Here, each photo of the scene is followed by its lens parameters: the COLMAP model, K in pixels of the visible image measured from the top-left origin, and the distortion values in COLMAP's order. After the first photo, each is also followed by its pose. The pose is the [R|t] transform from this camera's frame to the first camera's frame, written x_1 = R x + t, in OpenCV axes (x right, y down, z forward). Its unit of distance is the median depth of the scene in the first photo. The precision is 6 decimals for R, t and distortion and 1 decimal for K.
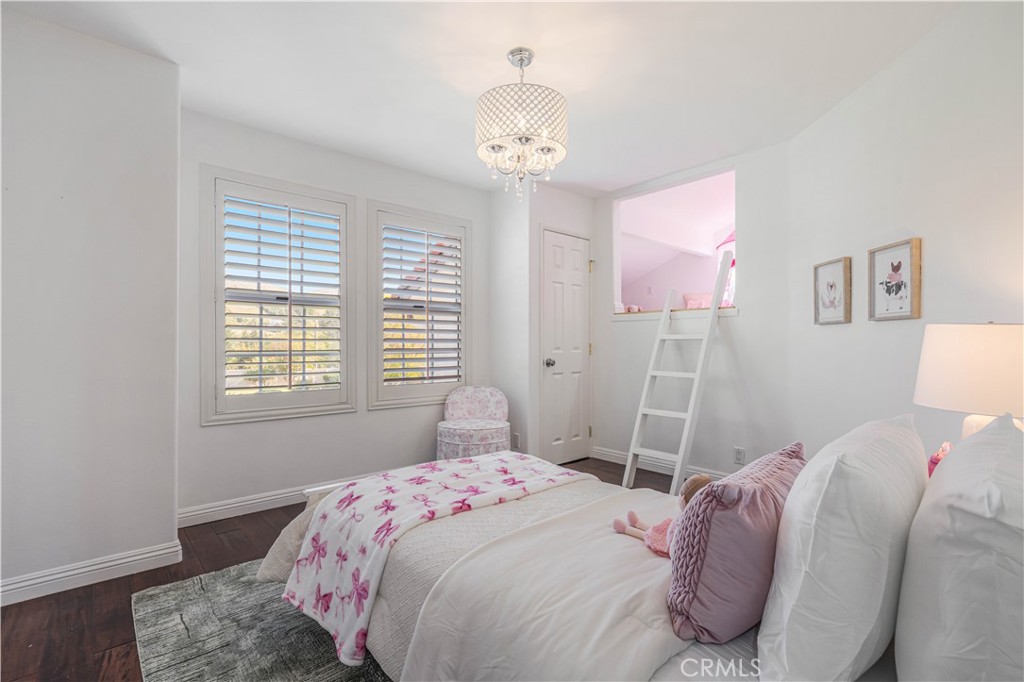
lens RADIAL K [[470.4, 0, 521.1], [0, 470.4, 346.6], [0, 0, 1]] dist [-0.002430, 0.000697]
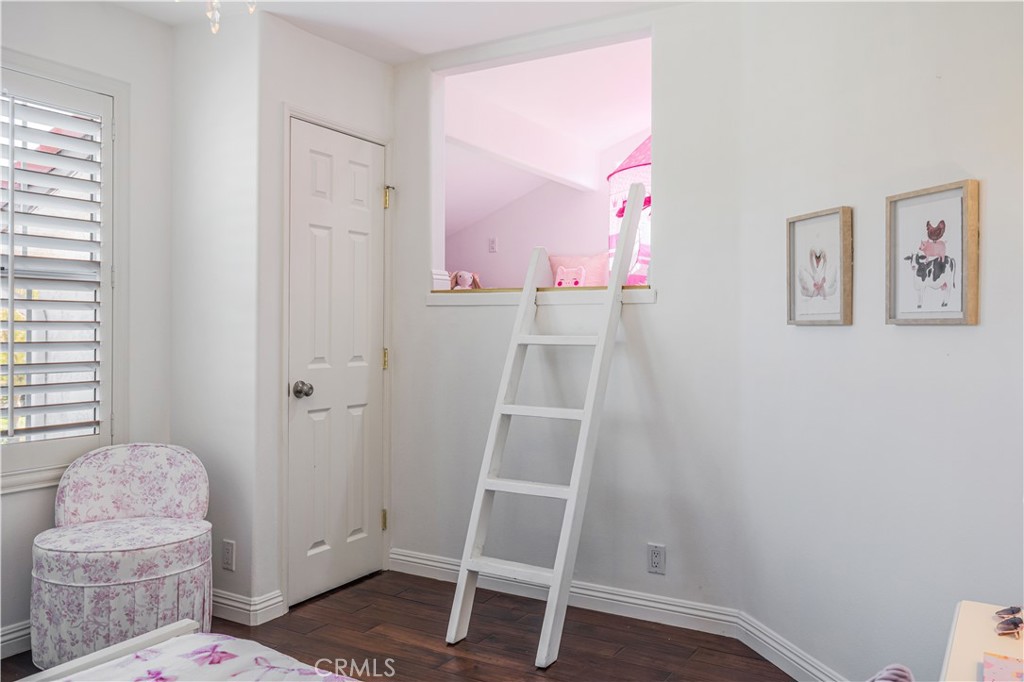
lens RADIAL K [[811.2, 0, 518.2], [0, 811.2, 335.9], [0, 0, 1]] dist [-0.026936, 0.021388]
pose [[0.953347, 0.004755, 0.301840, 0.023232], [-0.004682, 0.999989, -0.000965, -0.024120], [-0.301841, -0.000493, 0.953358, 0.140333]]
